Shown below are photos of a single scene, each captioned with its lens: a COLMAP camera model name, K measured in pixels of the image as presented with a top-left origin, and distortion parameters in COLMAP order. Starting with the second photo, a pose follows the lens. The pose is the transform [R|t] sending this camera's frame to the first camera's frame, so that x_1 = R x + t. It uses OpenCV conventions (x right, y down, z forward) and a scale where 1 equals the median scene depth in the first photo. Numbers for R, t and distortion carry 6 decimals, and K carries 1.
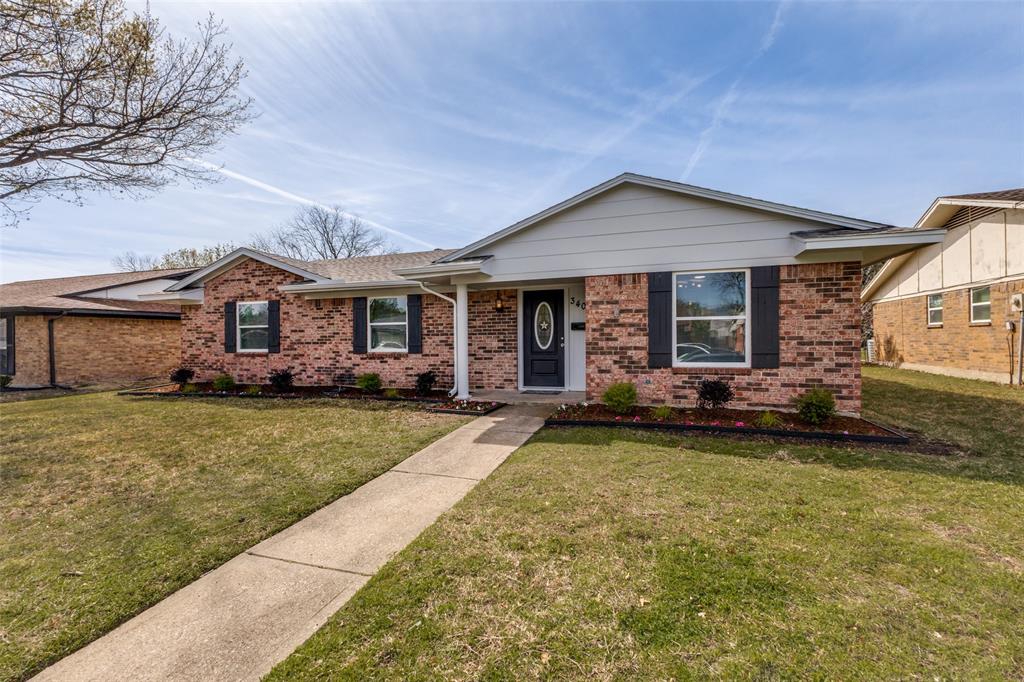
lens RADIAL K [[444.3, 0, 512.7], [0, 444.3, 345.9], [0, 0, 1]] dist [0.013893, -0.002510]
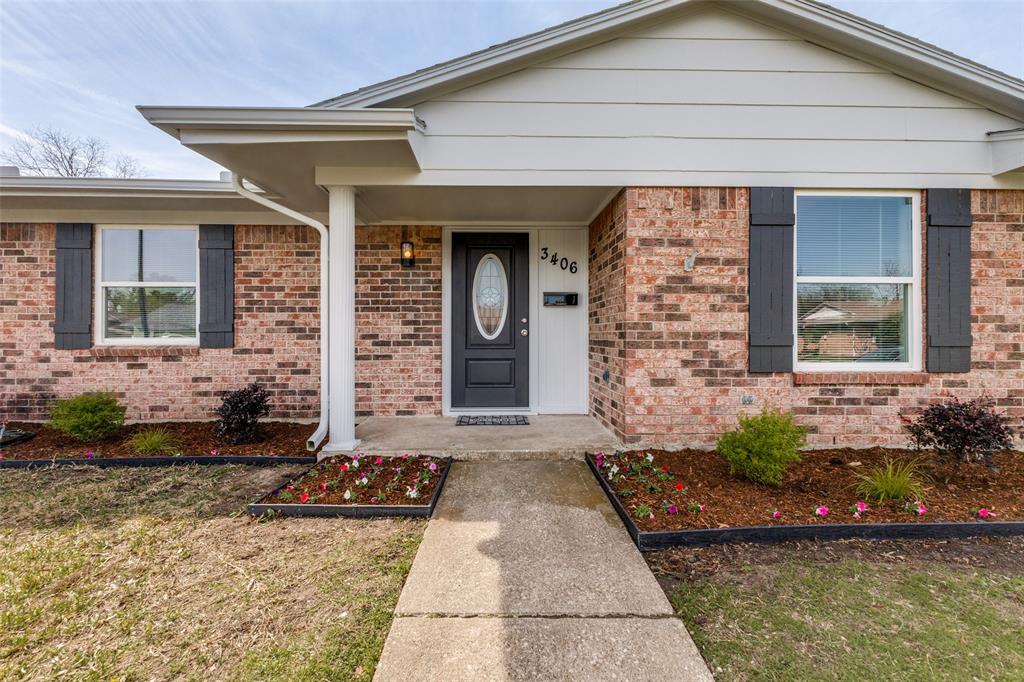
lens RADIAL K [[444.3, 0, 511.2], [0, 444.3, 340.6], [0, 0, 1]] dist [0.013893, -0.002510]
pose [[0.937264, 0.006399, 0.348561, -0.122320], [-0.004606, 0.999972, -0.005972, 0.014591], [-0.348589, 0.003992, 0.937267, 0.594035]]
